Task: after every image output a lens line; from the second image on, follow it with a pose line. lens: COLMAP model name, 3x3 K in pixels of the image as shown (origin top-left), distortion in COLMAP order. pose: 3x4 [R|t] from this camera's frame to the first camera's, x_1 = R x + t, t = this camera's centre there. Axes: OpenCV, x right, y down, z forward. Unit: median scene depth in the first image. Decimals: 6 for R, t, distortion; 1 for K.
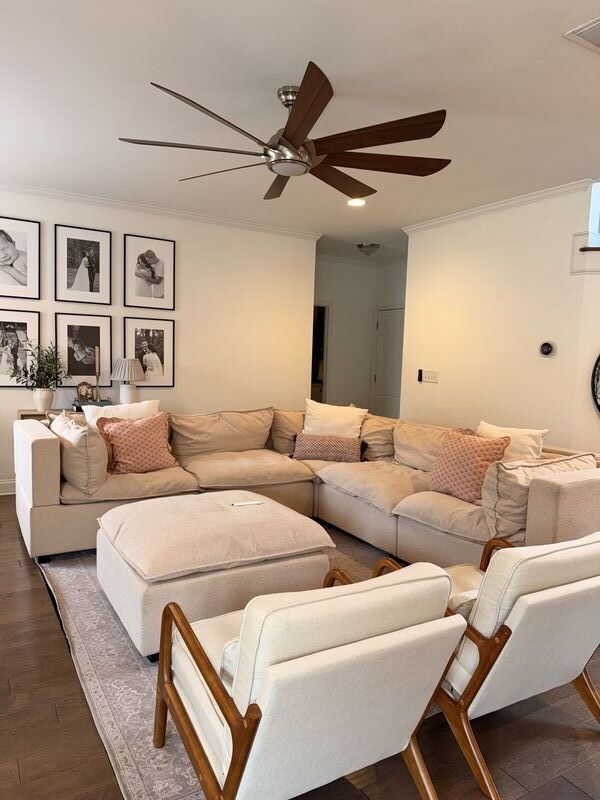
lens RADIAL K [[560.9, 0, 298.3], [0, 560.9, 421.8], [0, 0, 1]] dist [0.038893, -0.049212]
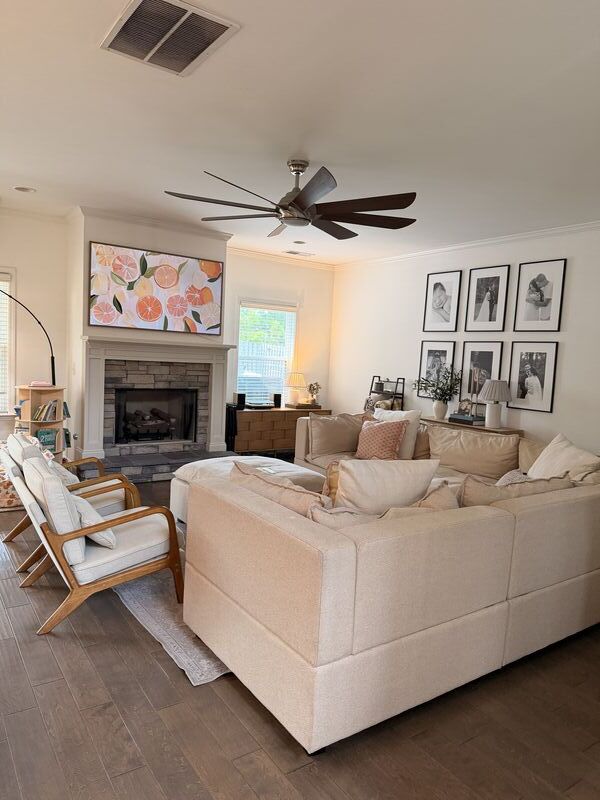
lens RADIAL K [[560.9, 0, 301.3], [0, 560.9, 404.9], [0, 0, 1]] dist [0.038893, -0.049212]
pose [[0.085317, 0.060653, -0.994506, 0.711609], [-0.164515, 0.985302, 0.045978, -0.052756], [0.982678, 0.159689, 0.094042, 0.529962]]
